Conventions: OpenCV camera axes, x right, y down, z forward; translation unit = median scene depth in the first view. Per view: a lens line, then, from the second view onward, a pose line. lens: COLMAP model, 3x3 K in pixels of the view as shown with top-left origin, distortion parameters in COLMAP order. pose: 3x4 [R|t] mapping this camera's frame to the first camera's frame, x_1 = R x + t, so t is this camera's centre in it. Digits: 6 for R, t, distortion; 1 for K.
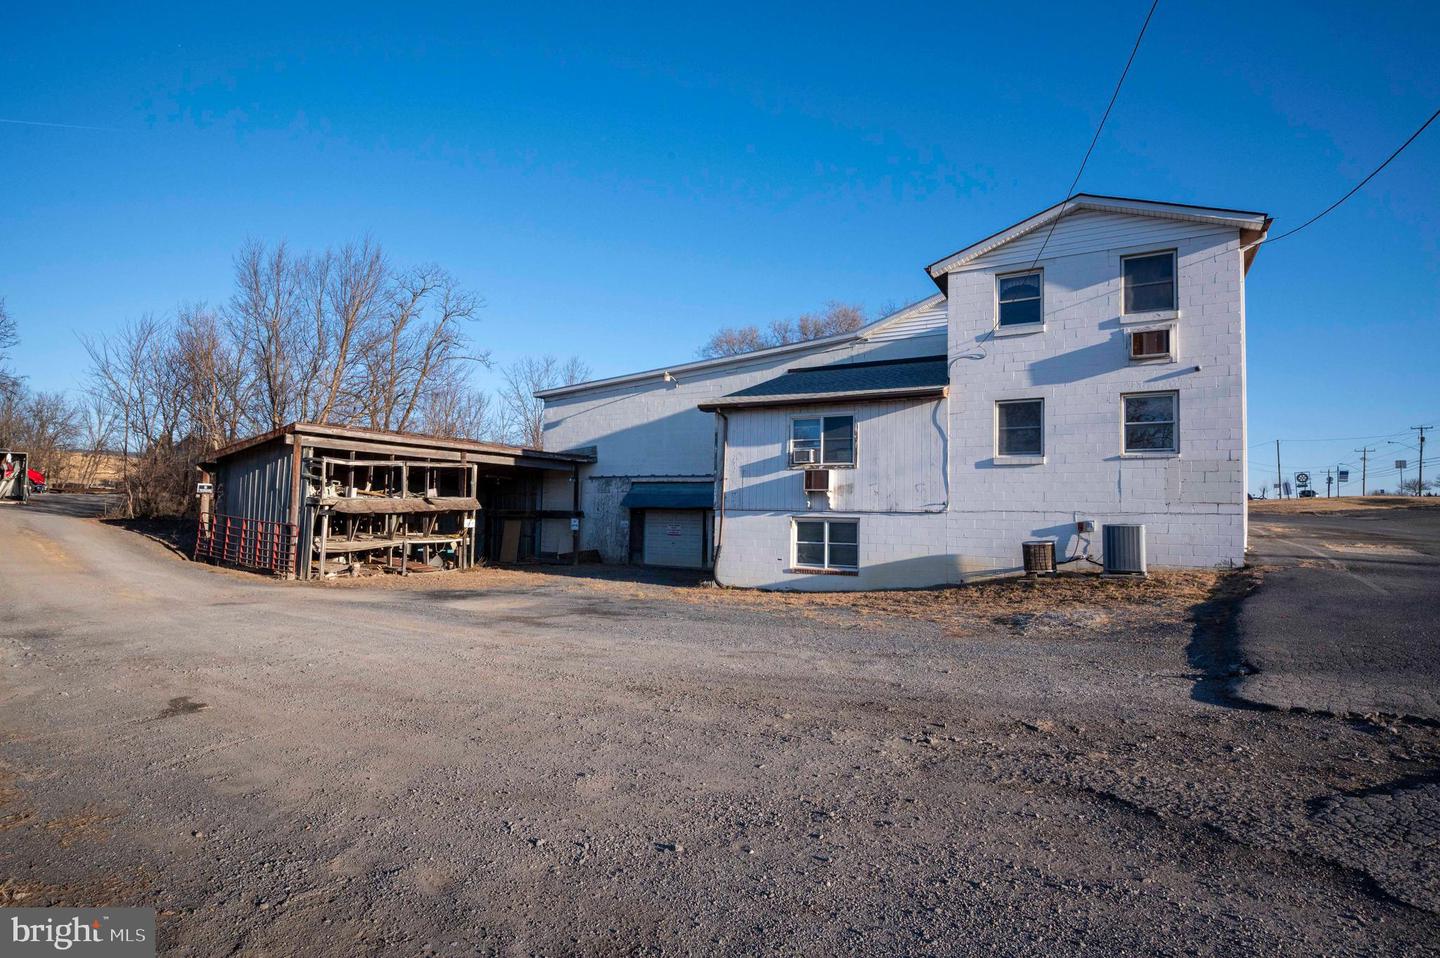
lens RADIAL K [[718.7, 0, 722.0], [0, 718.7, 480.1], [0, 0, 1]] dist [0.001432, -0.000420]
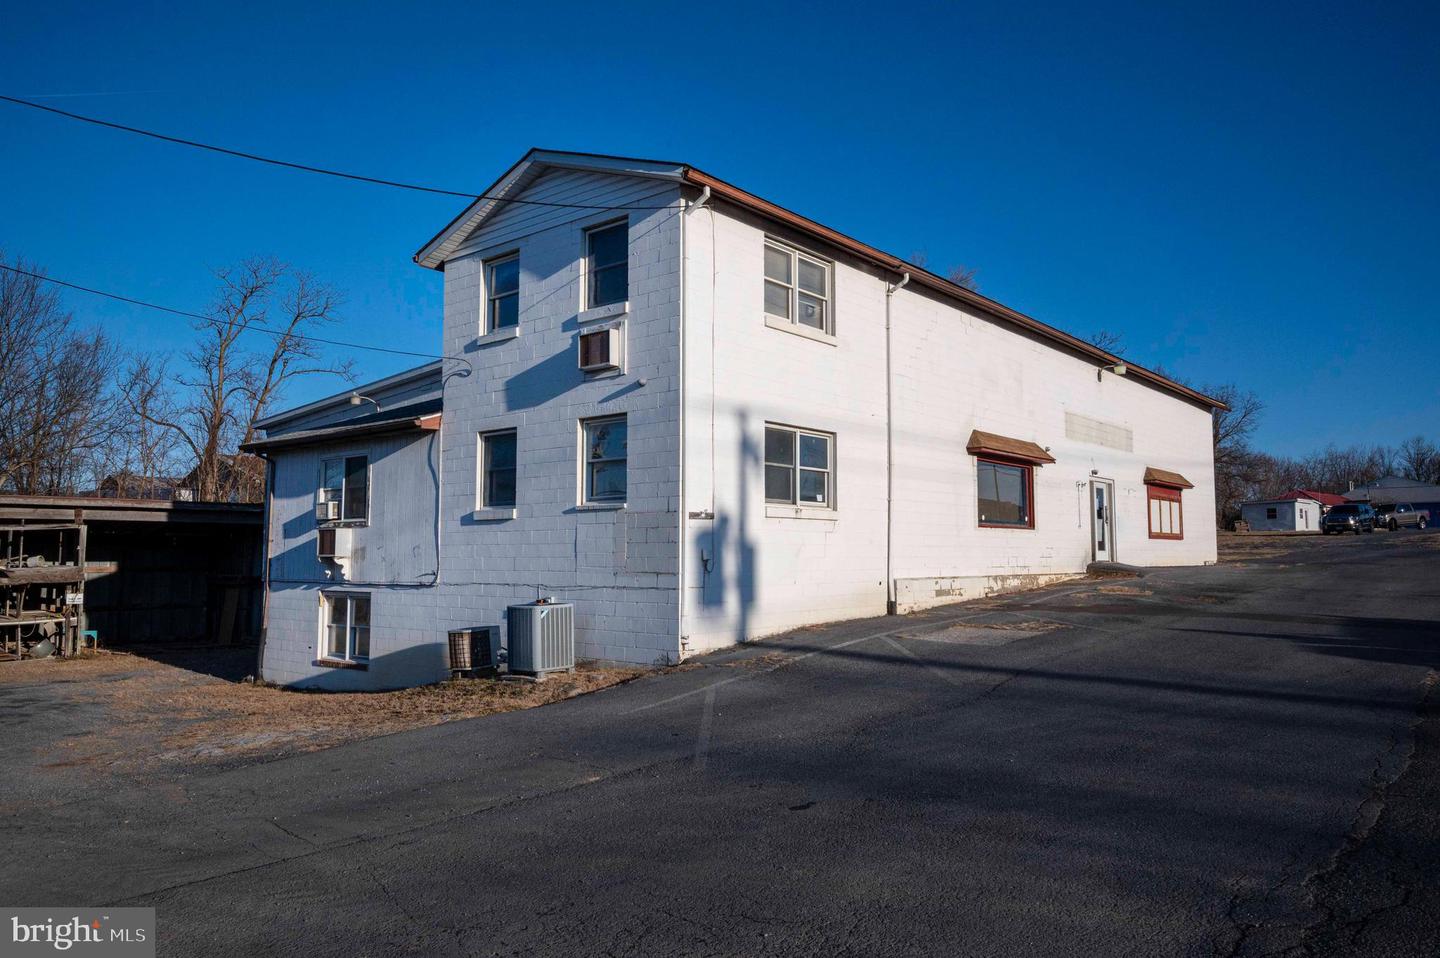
lens RADIAL K [[1031.0, 0, 718.1], [0, 1031.0, 476.1], [0, 0, 1]] dist [-0.008182, -0.004525]
pose [[0.981610, -0.035182, -0.187628, 0.731673], [0.029188, 0.998974, -0.034616, -0.020112], [0.188653, 0.028503, 0.981630, 0.014020]]
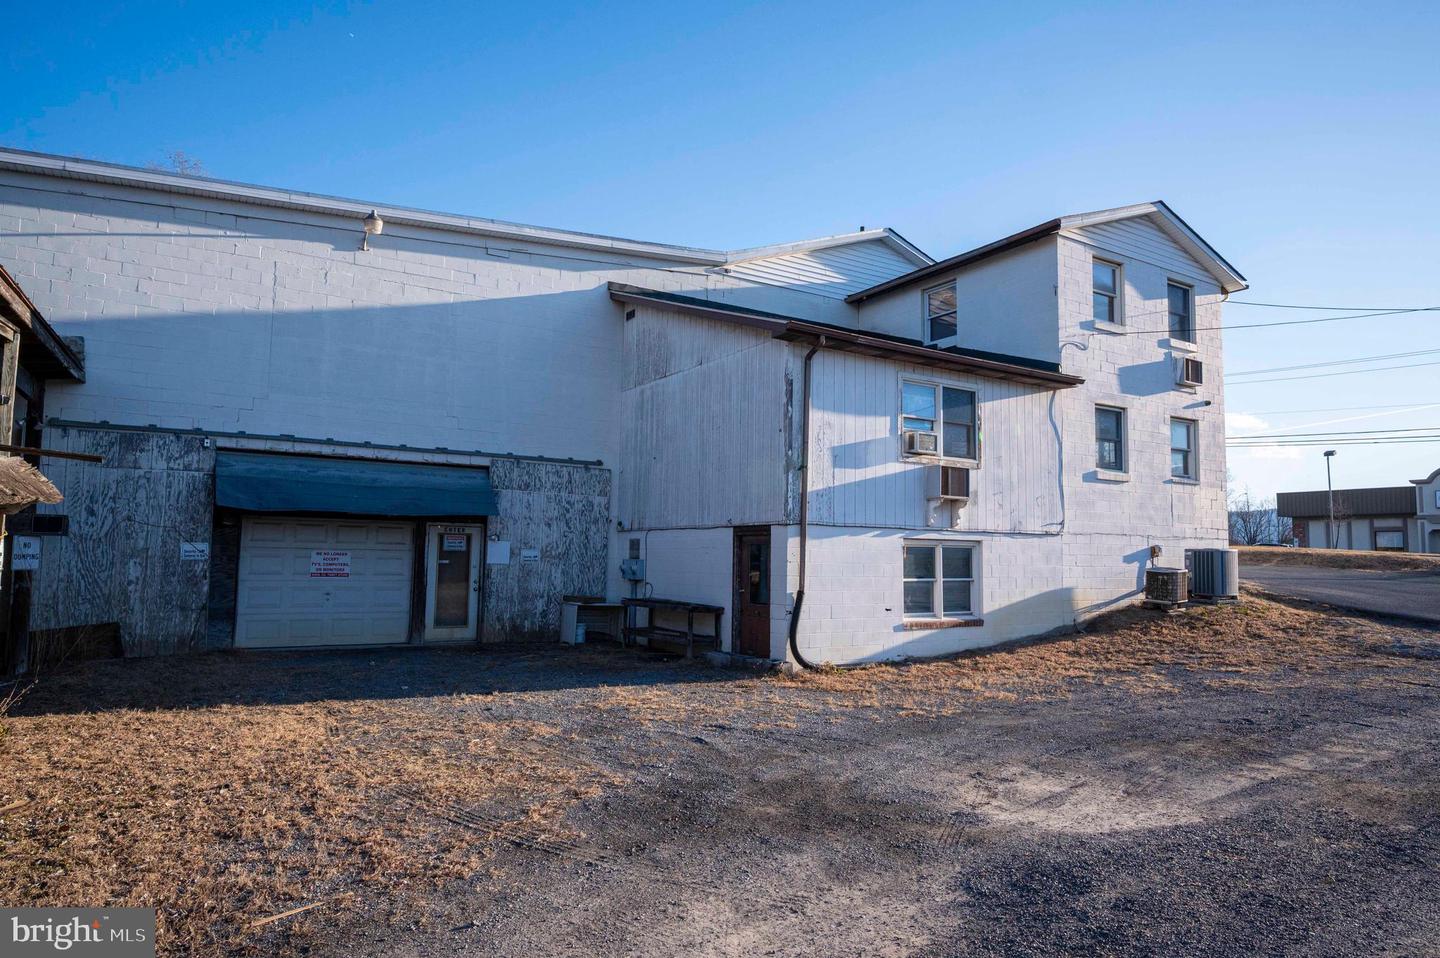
lens RADIAL K [[882.3, 0, 717.2], [0, 882.3, 475.9], [0, 0, 1]] dist [0.003438, 0.001225]
pose [[0.476333, 0.067941, 0.876636, -0.658374], [-0.052312, 0.997434, -0.048878, 0.043982], [-0.877707, -0.022576, 0.478665, 0.799210]]
